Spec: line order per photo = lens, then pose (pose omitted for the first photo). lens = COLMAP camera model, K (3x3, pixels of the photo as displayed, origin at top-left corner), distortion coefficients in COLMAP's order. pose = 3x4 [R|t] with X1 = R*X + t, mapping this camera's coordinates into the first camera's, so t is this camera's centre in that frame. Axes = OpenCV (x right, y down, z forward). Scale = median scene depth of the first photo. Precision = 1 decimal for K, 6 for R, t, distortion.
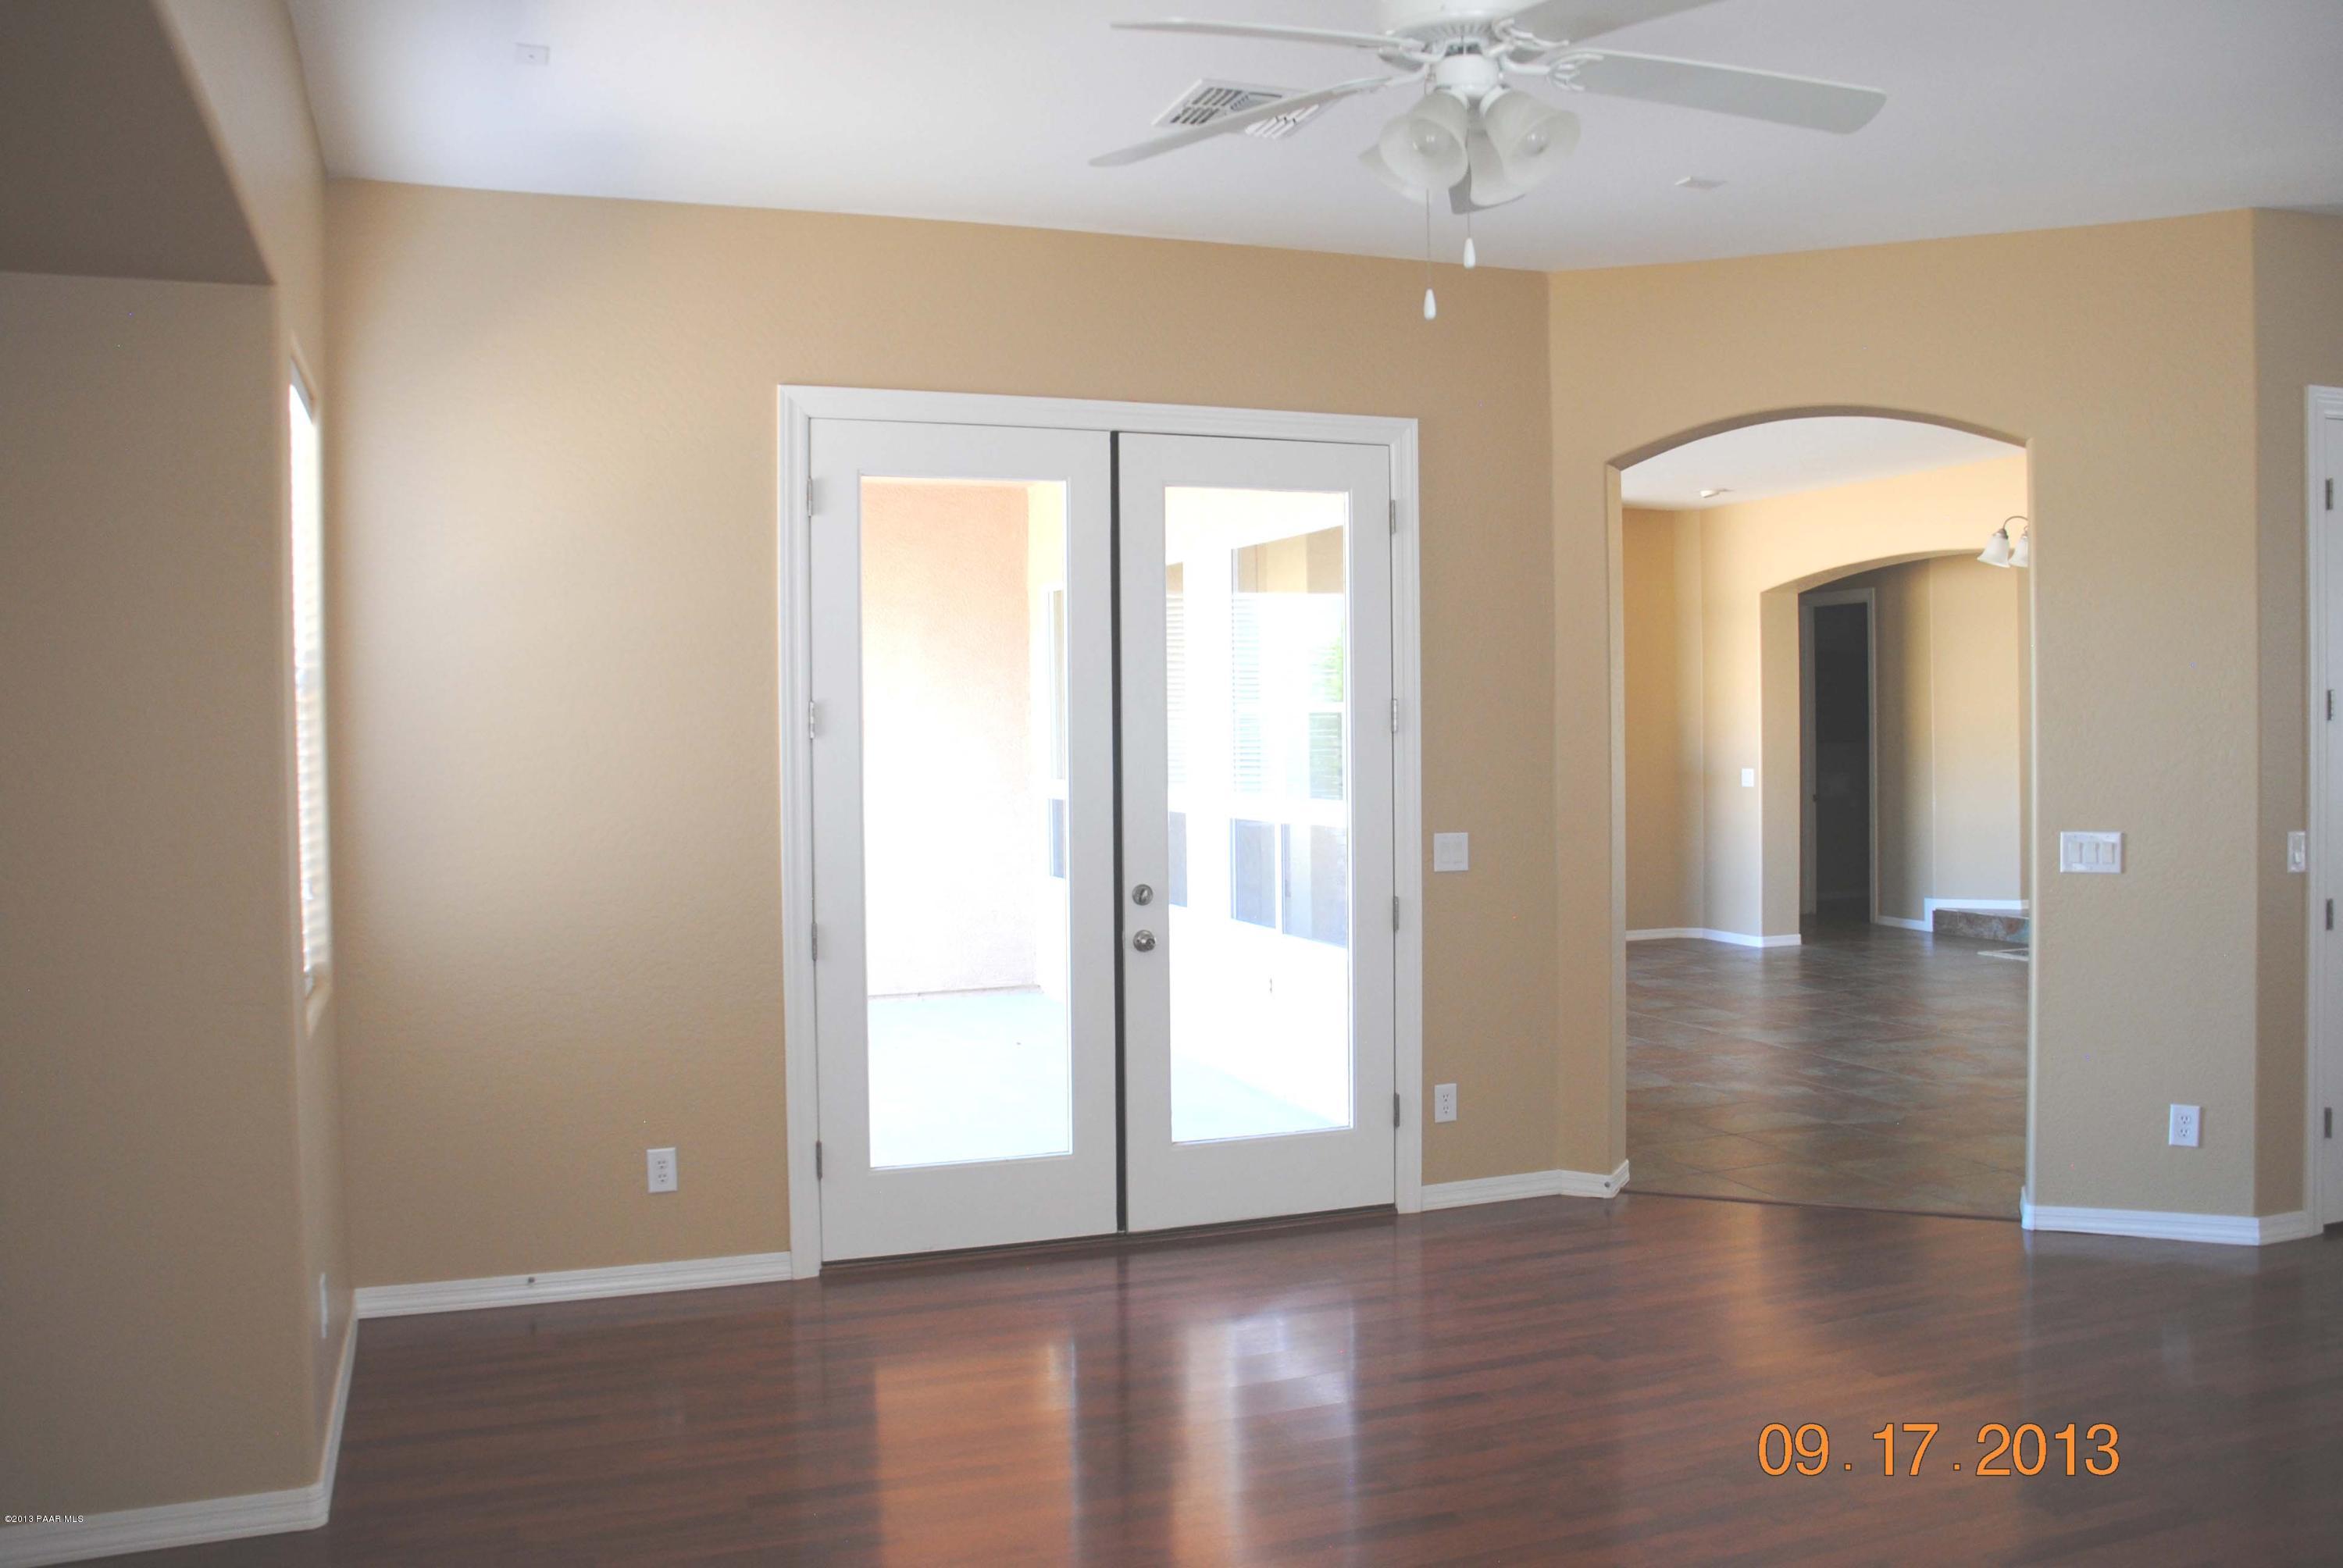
lens RADIAL K [[1911.0, 0, 1171.5], [0, 1911.0, 784.0], [0, 0, 1]] dist [-0.165295, 0.127502]
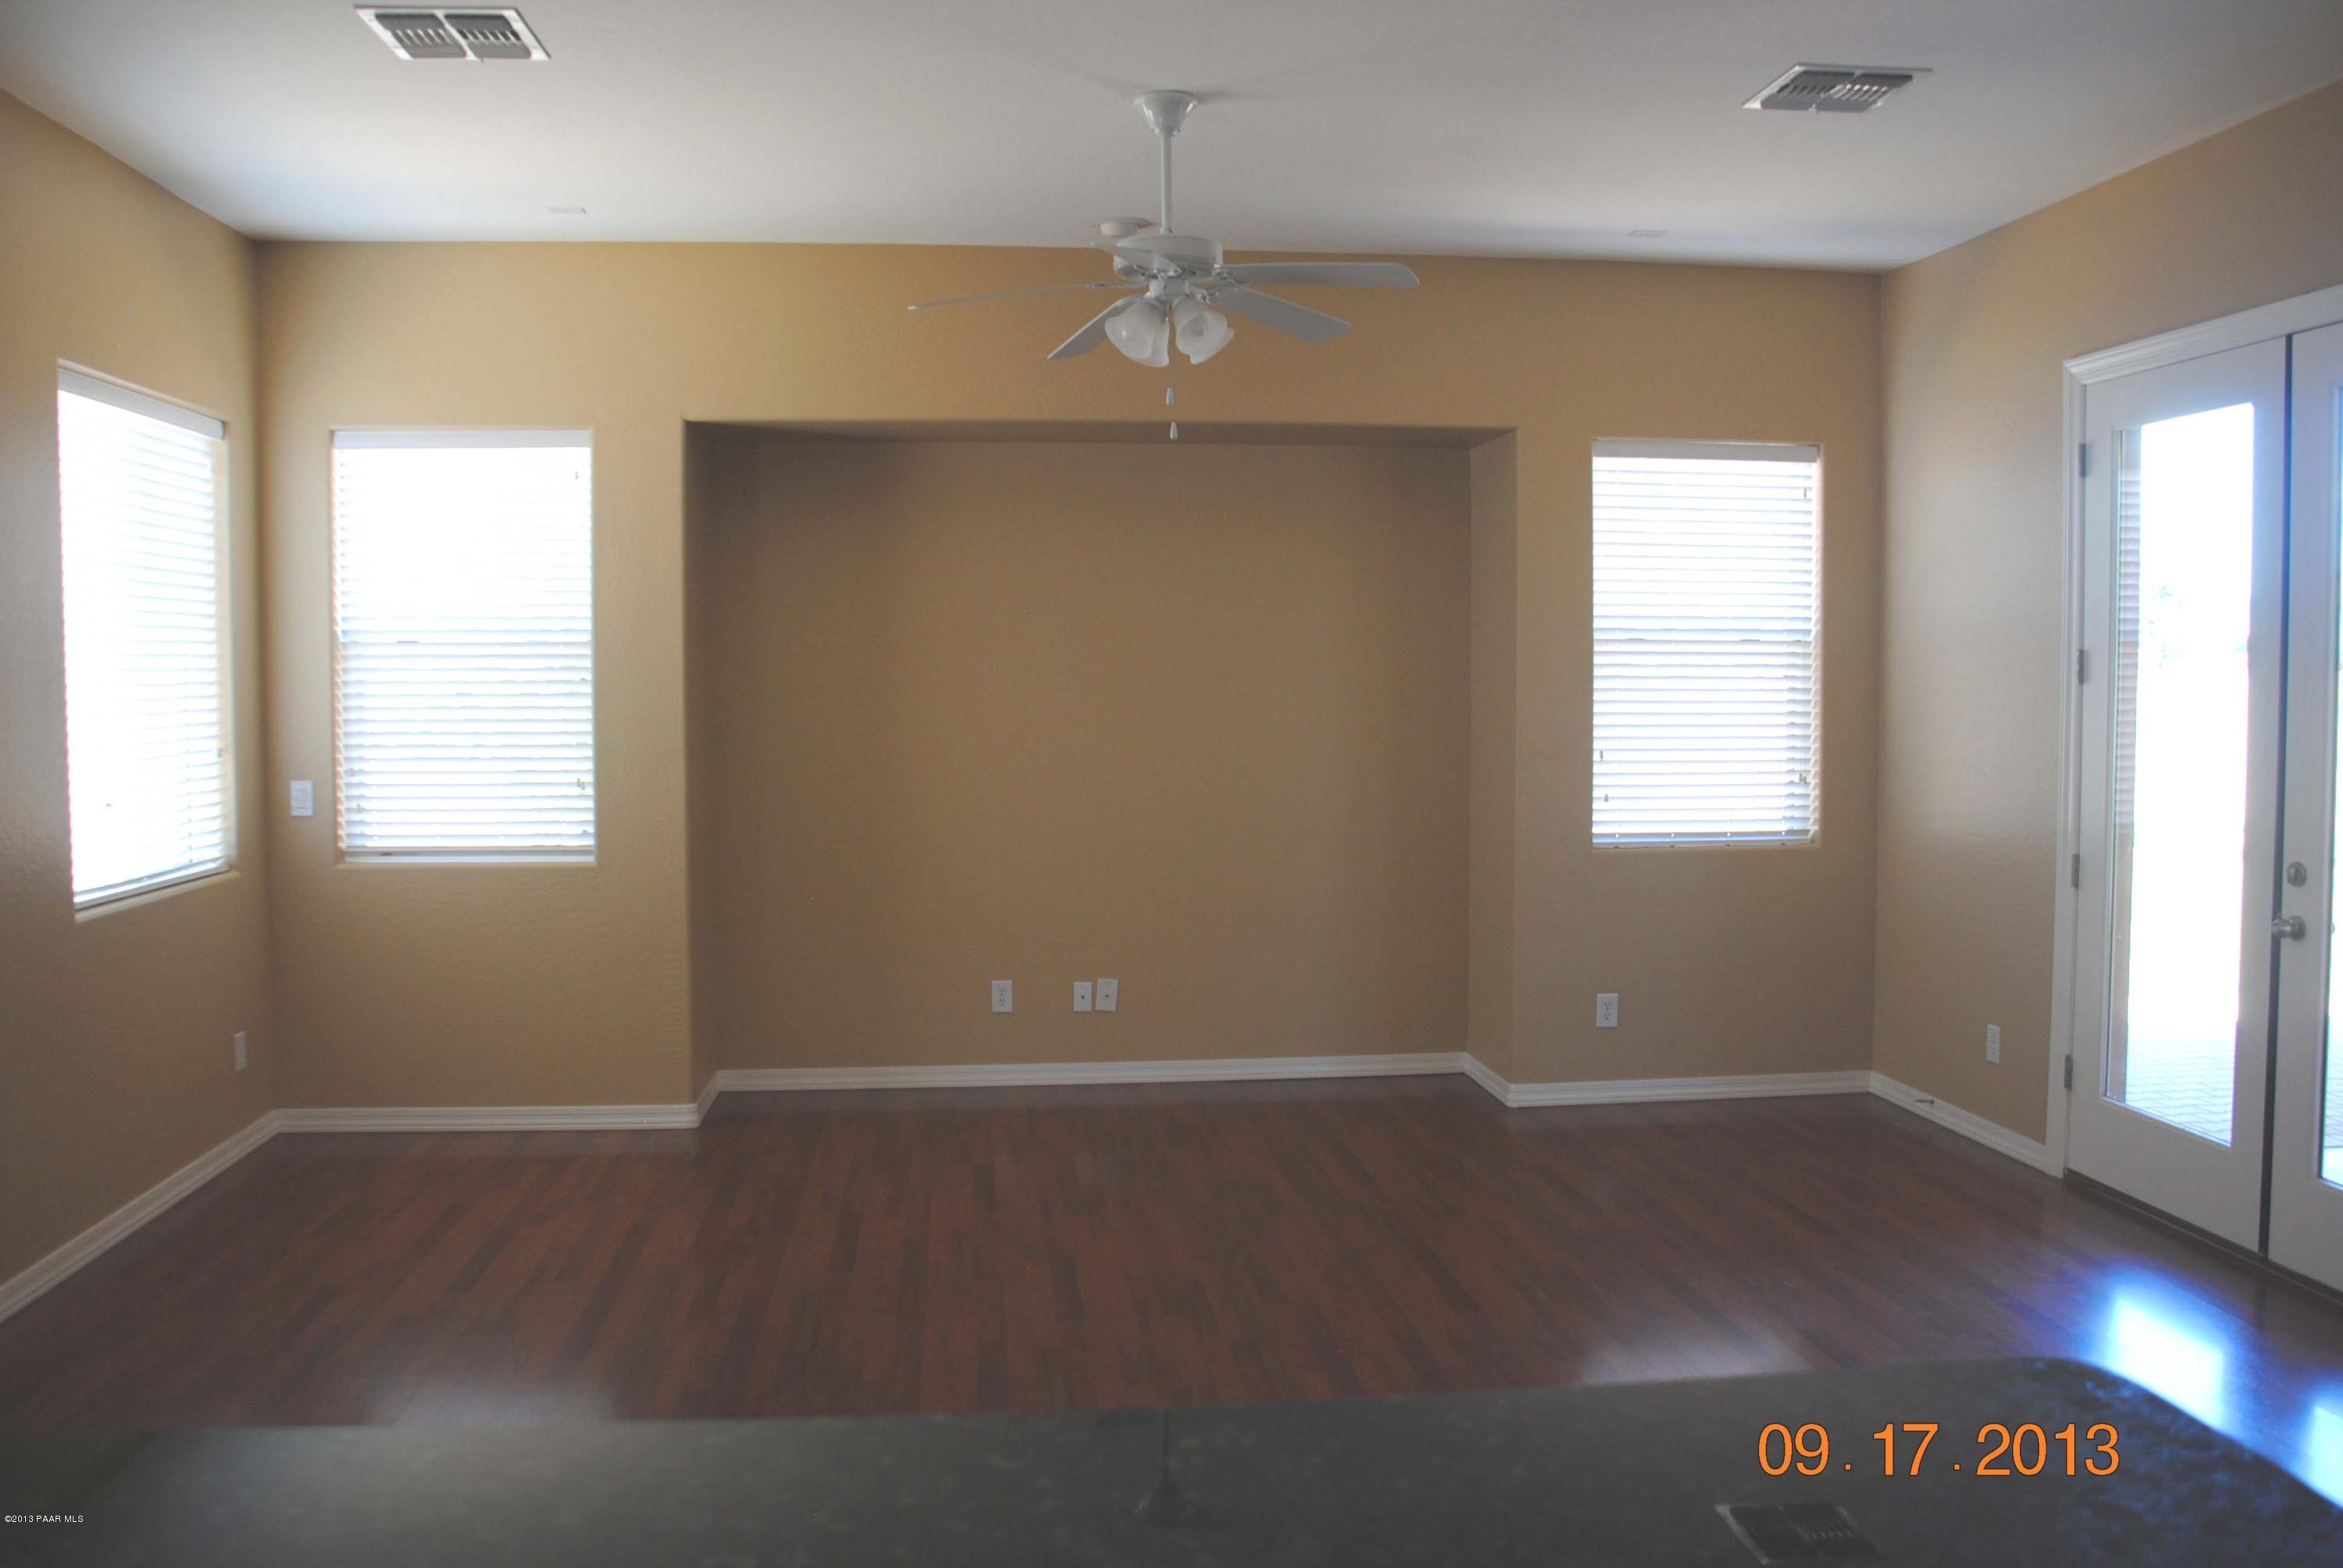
lens RADIAL K [[1911.0, 0, 1171.5], [0, 1911.0, 784.0], [0, 0, 1]] dist [-0.165295, 0.127502]
pose [[-0.241756, 0.068683, -0.967903, 0.932266], [-0.024095, 0.996759, 0.076749, -0.034102], [0.970038, 0.041876, -0.239318, 0.733103]]
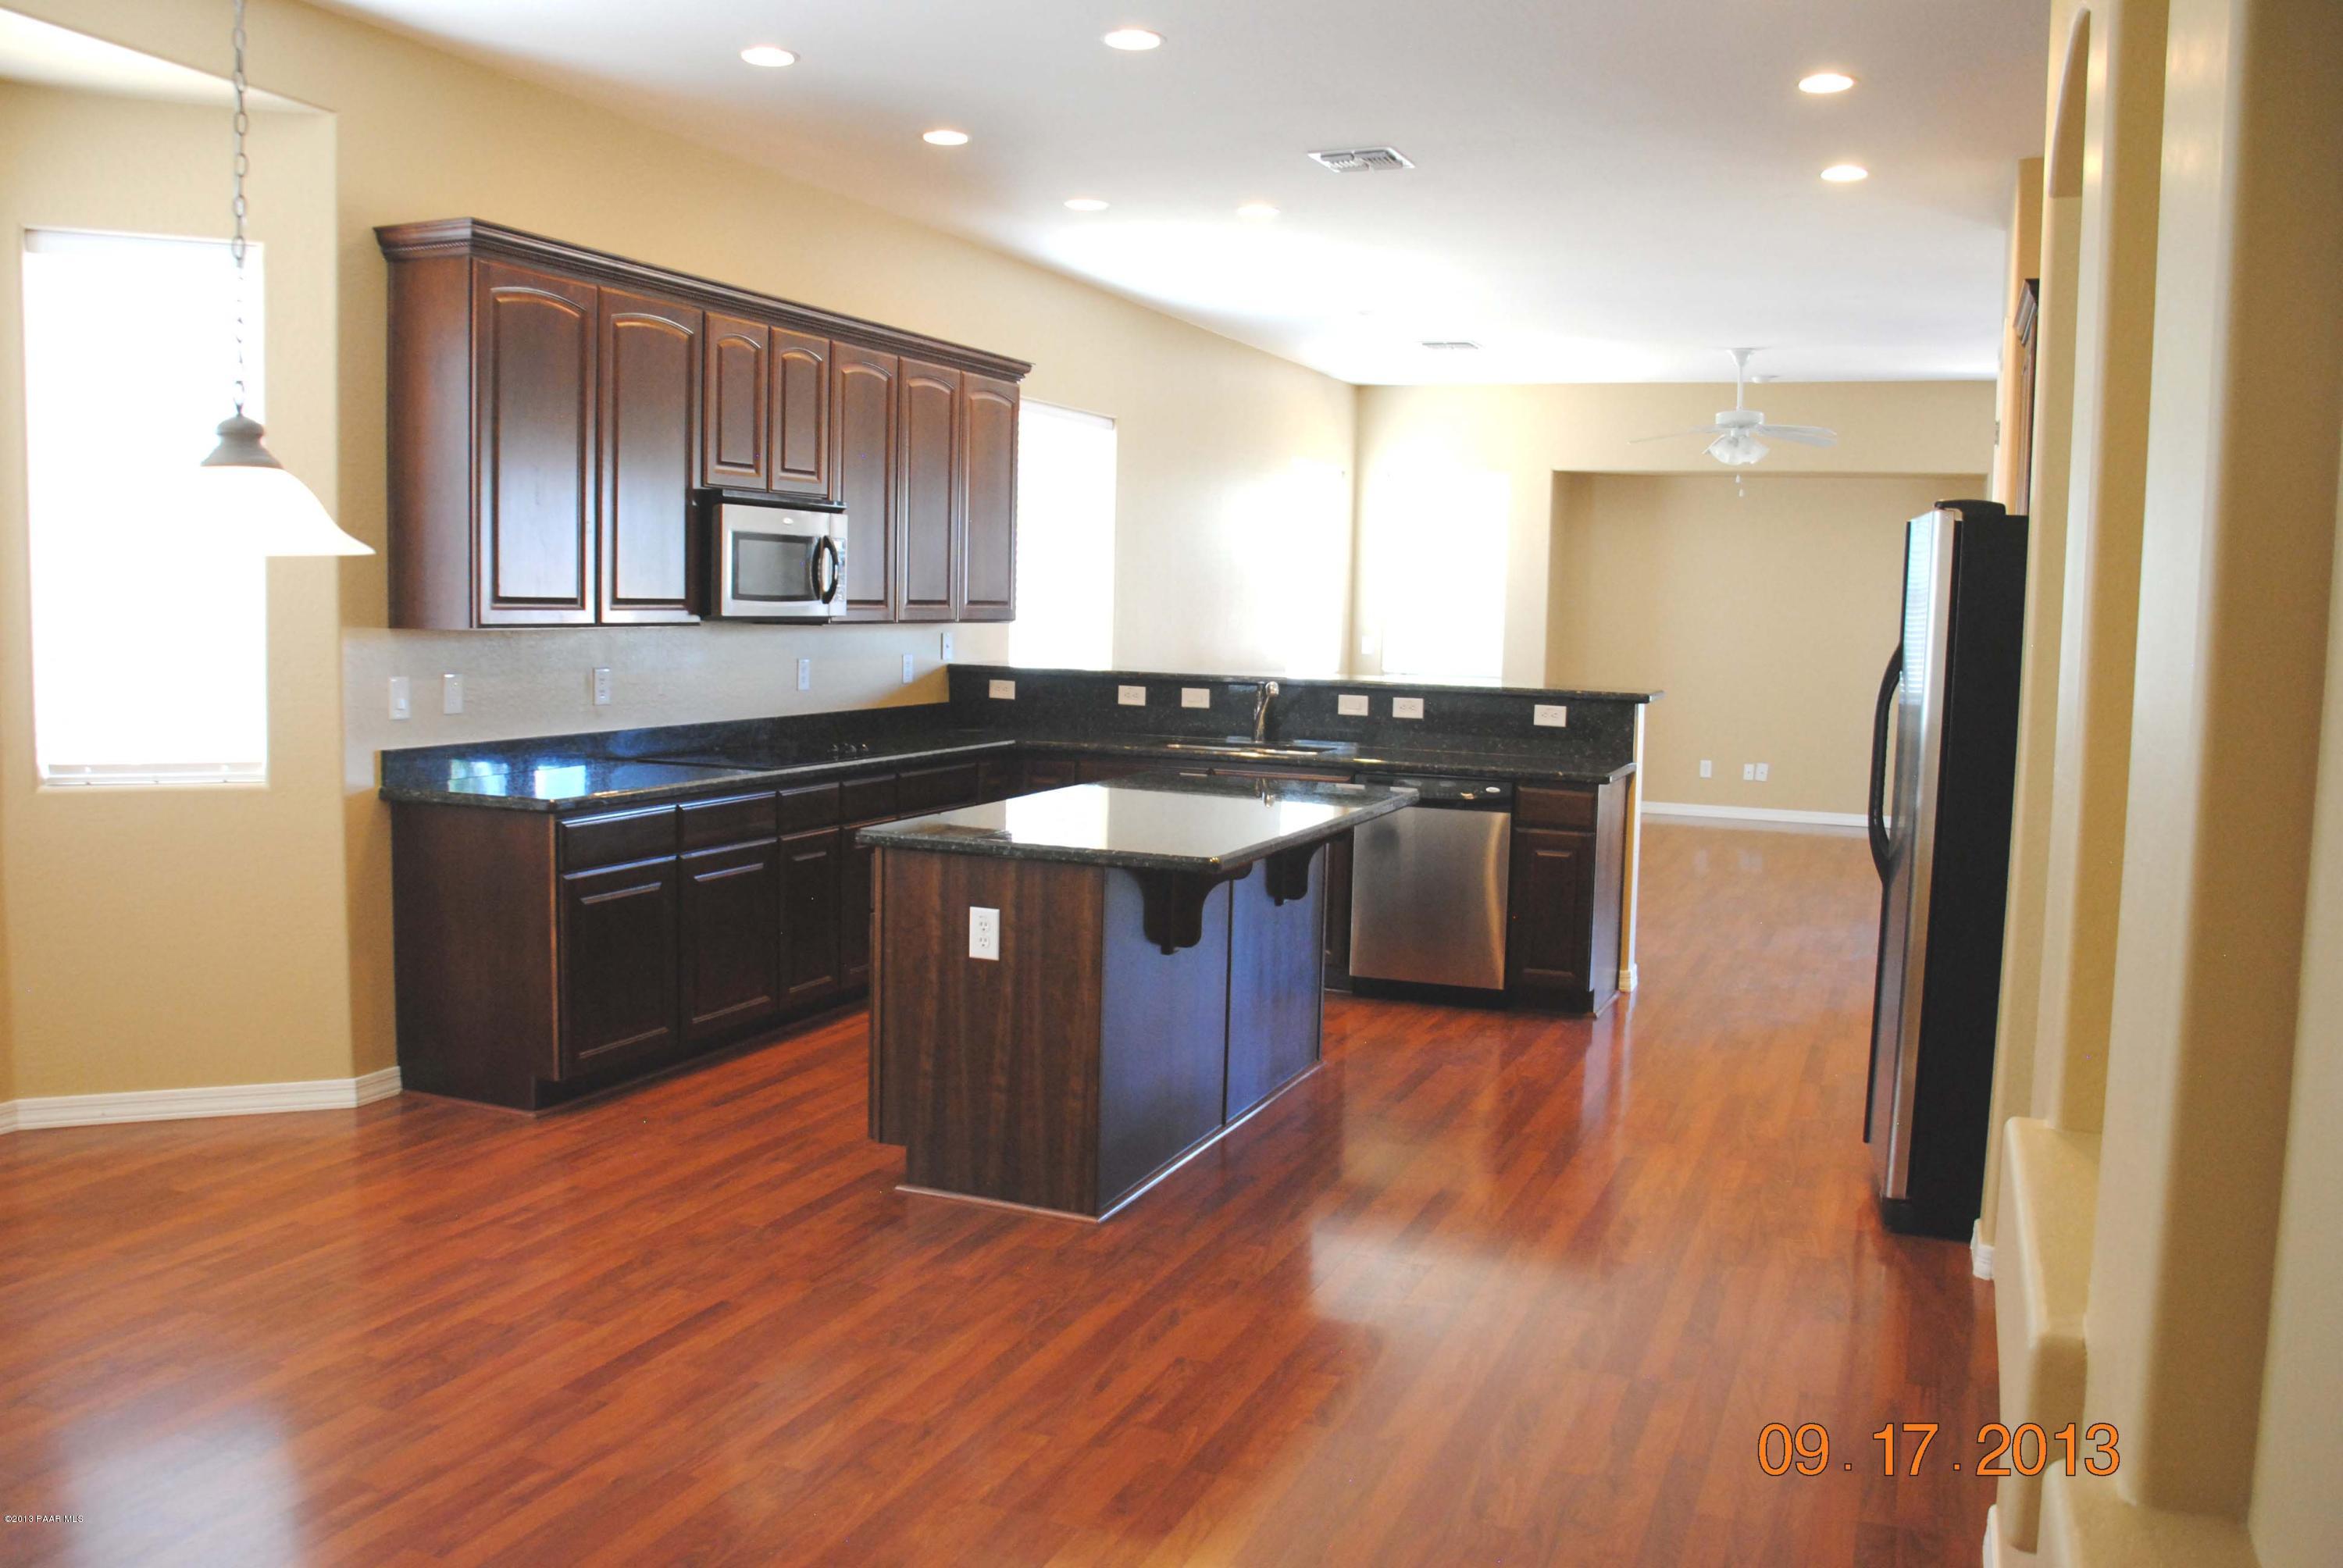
lens RADIAL K [[1911.0, 0, 1171.5], [0, 1911.0, 784.0], [0, 0, 1]] dist [-0.165295, 0.127502]
pose [[-0.675501, 0.067045, -0.734304, 1.993590], [-0.036510, 0.991595, 0.124123, -0.046579], [0.736454, 0.110654, -0.667376, 1.451188]]
